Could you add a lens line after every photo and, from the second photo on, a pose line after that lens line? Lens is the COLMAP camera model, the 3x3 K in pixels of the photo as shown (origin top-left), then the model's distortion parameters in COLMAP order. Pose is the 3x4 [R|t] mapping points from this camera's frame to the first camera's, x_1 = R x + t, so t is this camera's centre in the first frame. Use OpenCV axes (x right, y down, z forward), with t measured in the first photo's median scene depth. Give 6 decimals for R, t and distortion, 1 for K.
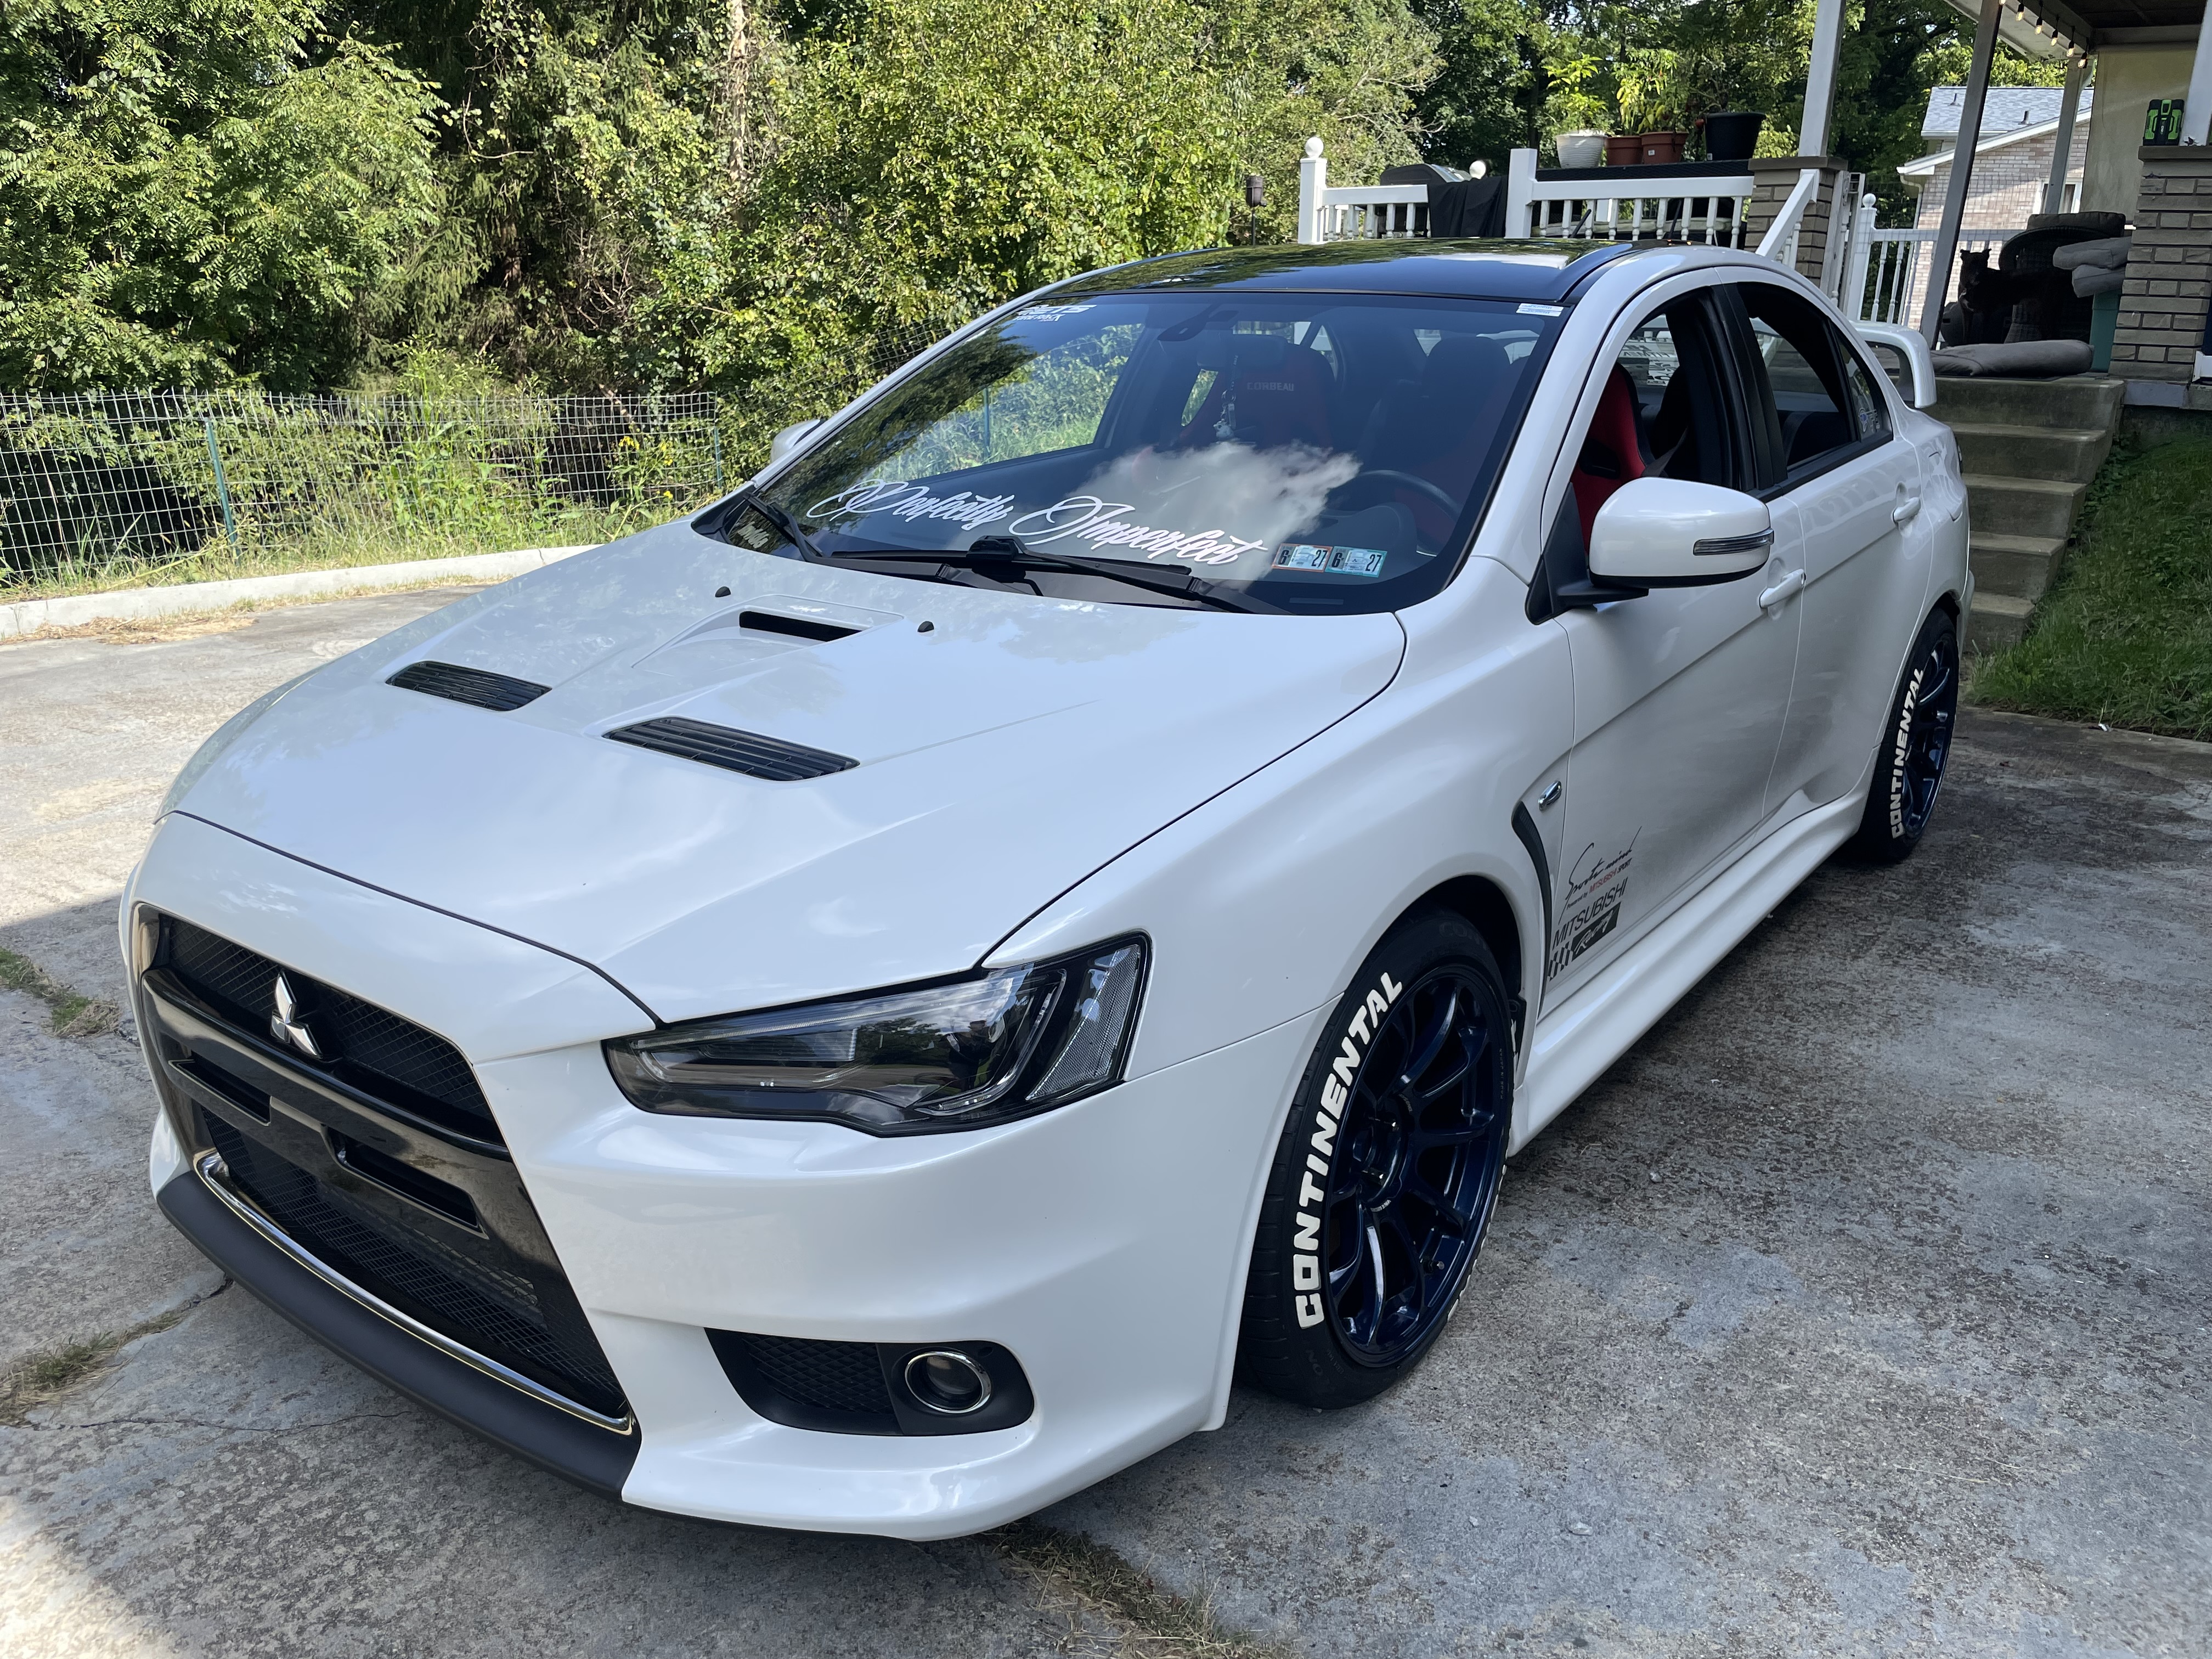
lens RADIAL K [[1682.7, 0, 1110.9], [0, 1682.7, 803.0], [0, 0, 1]] dist [0.082459, -0.117349]
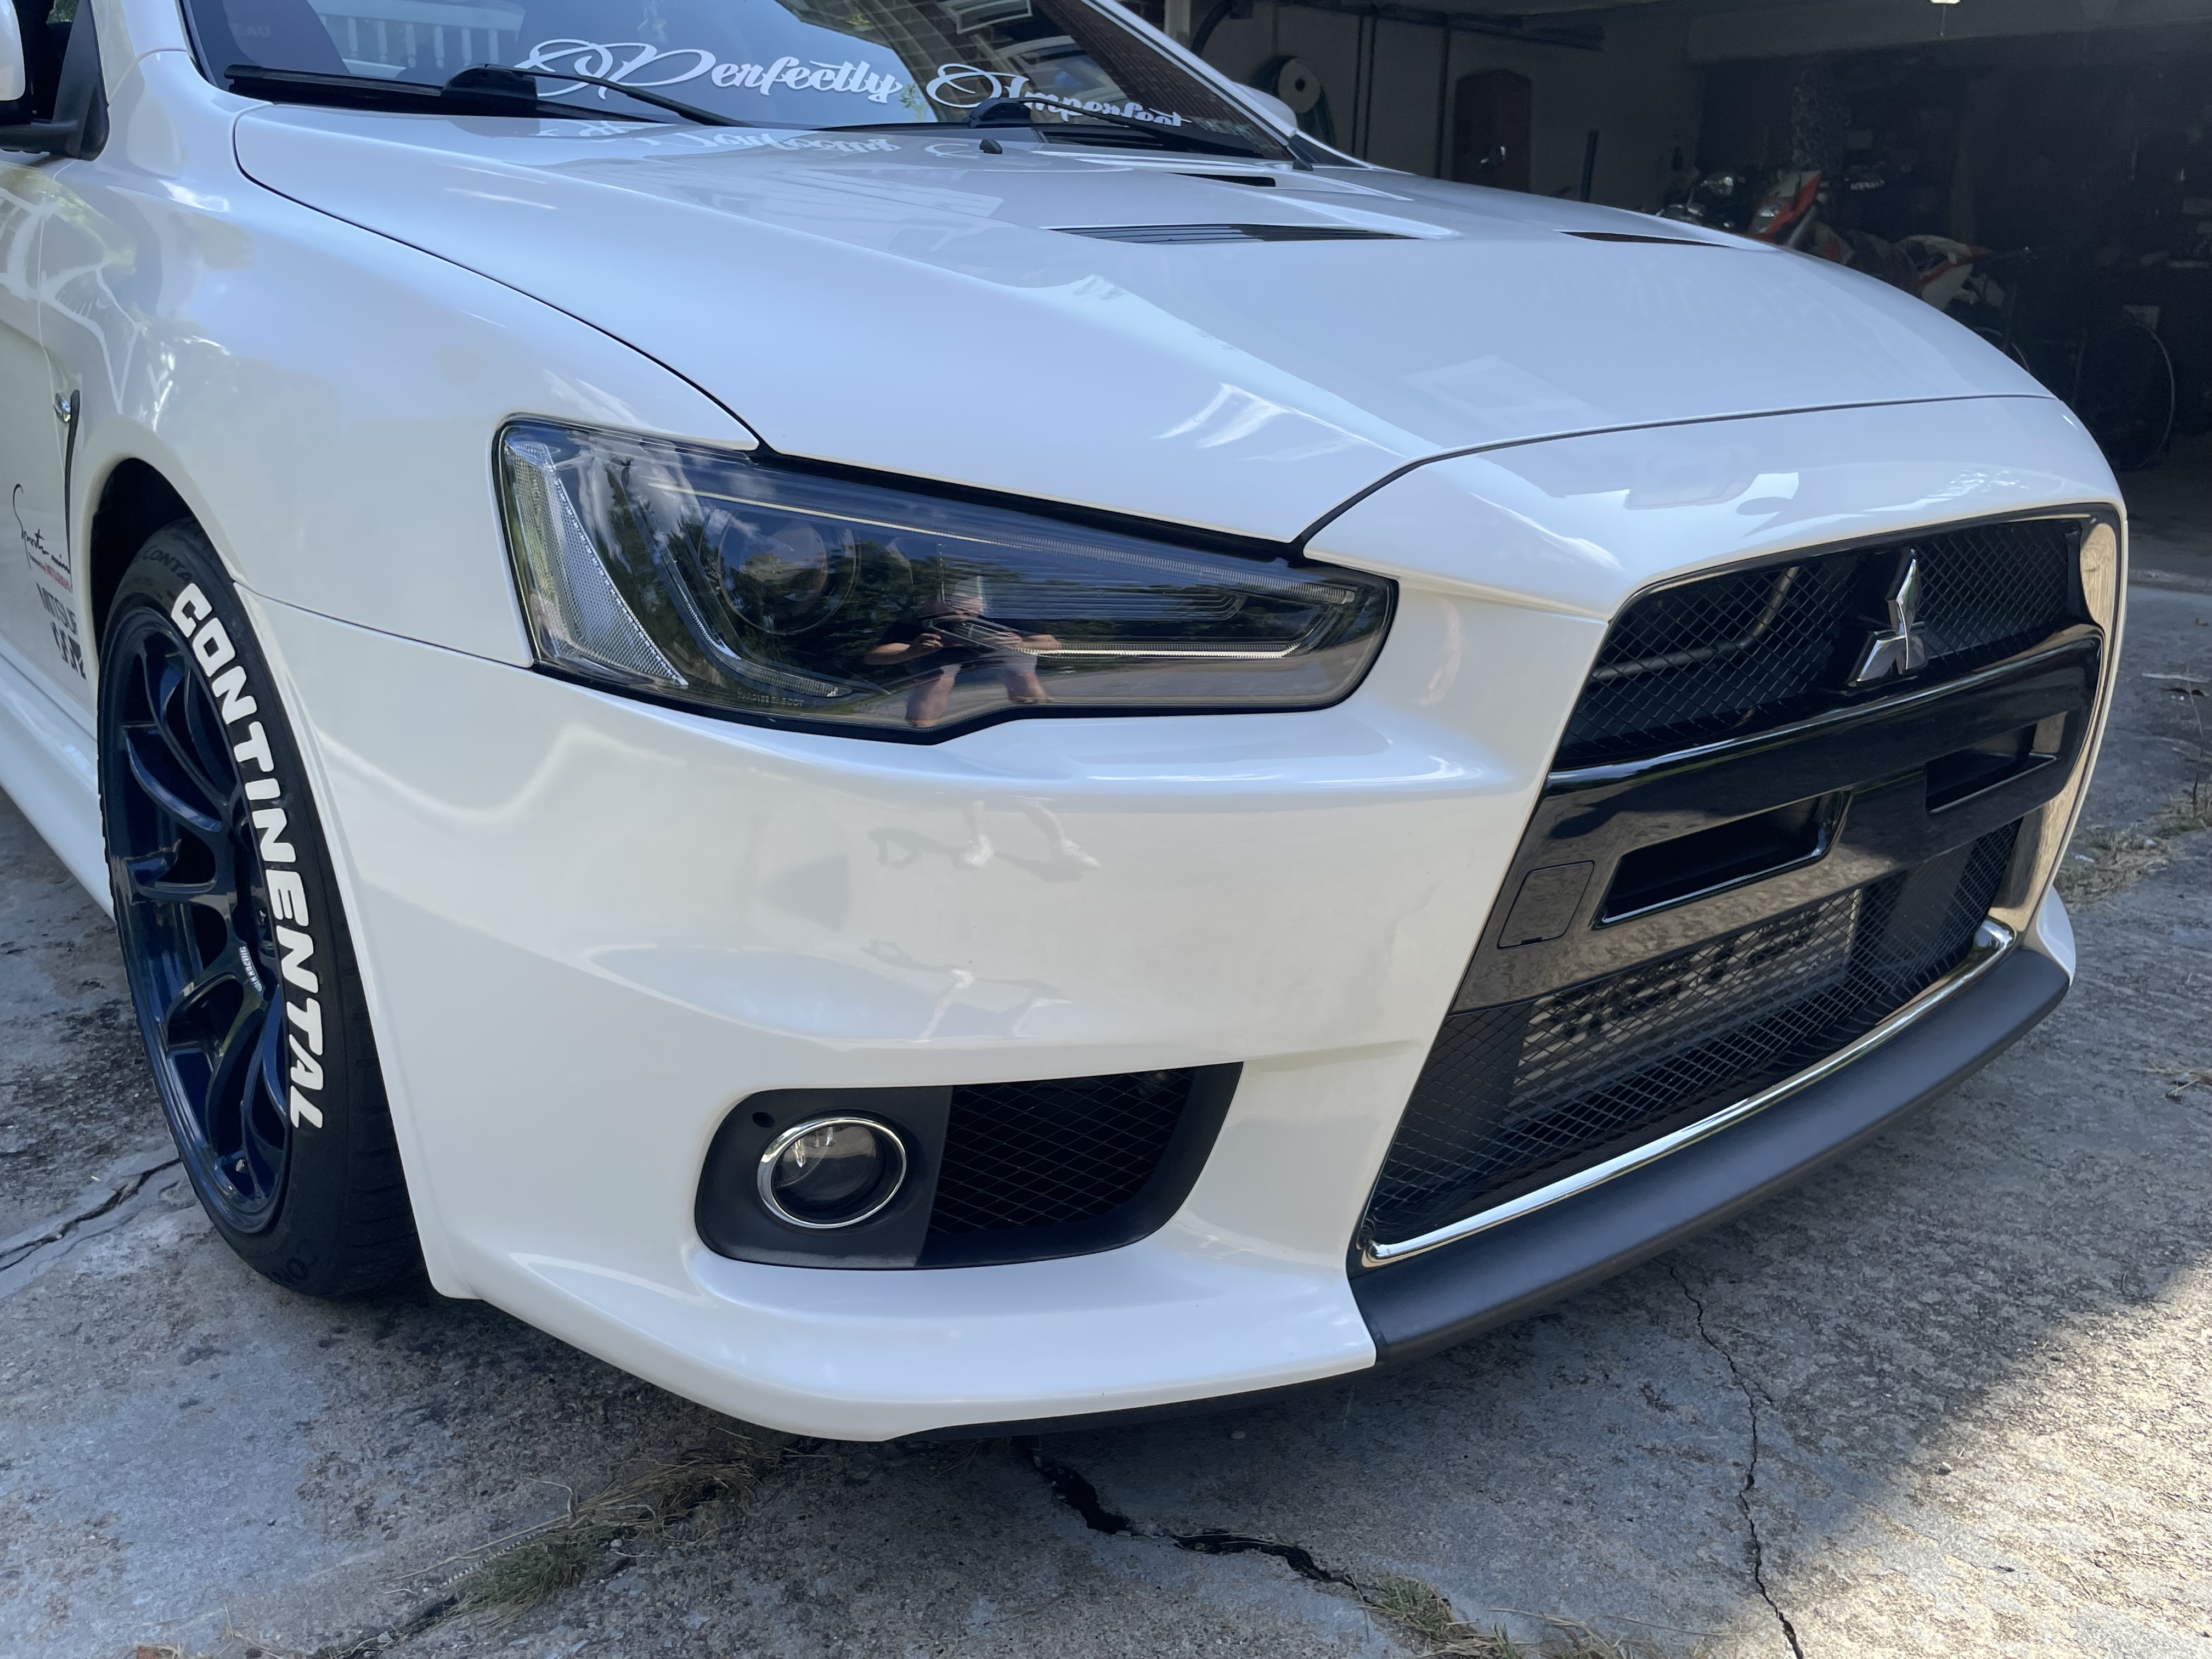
lens RADIAL K [[1791.4, 0, 1109.6], [0, 1791.4, 809.9], [0, 0, 1]] dist [0.079506, -0.116906]
pose [[0.231500, -0.291542, 0.928122, -1.013267], [0.276332, 0.934448, 0.224604, -0.039237], [-0.932764, 0.204474, 0.296888, 0.913587]]
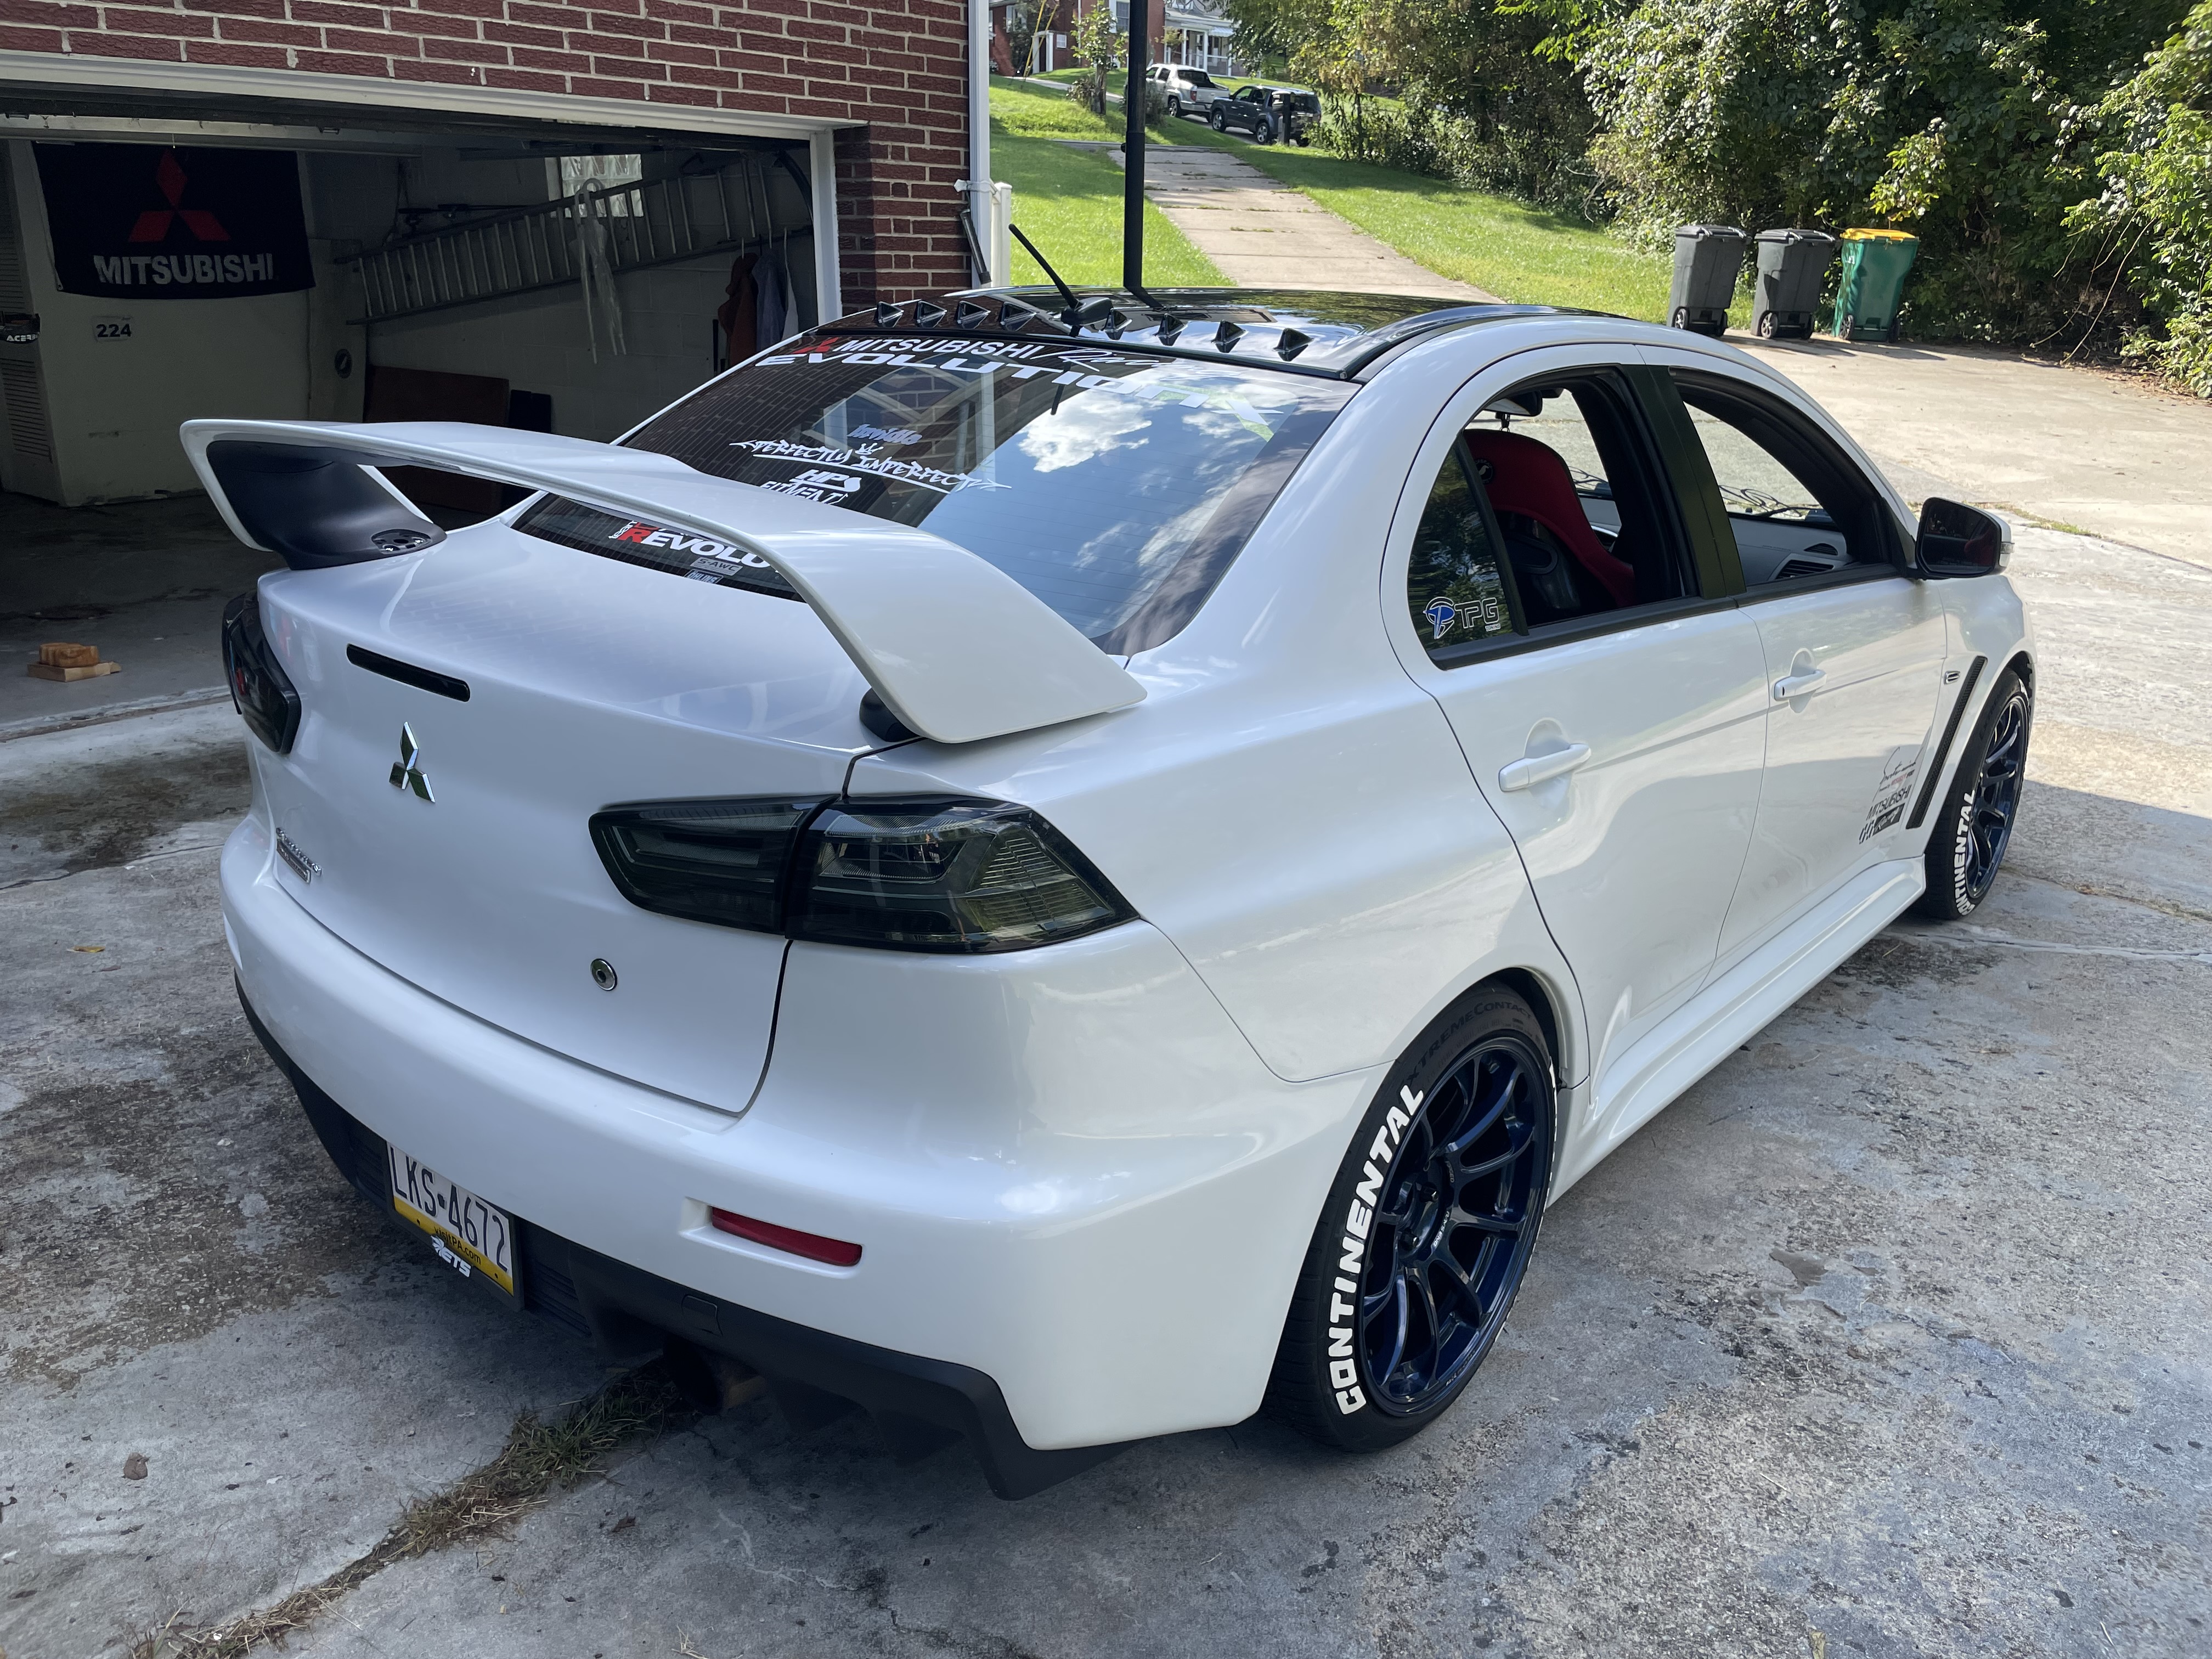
lens RADIAL K [[1682.7, 0, 1089.7], [0, 1682.7, 812.9], [0, 0, 1]] dist [0.082459, -0.117349]
pose [[-0.997282, -0.058715, 0.044502, 0.415291], [-0.022458, 0.817566, 0.575397, -0.992575], [-0.070168, 0.572833, -0.816663, 3.039947]]
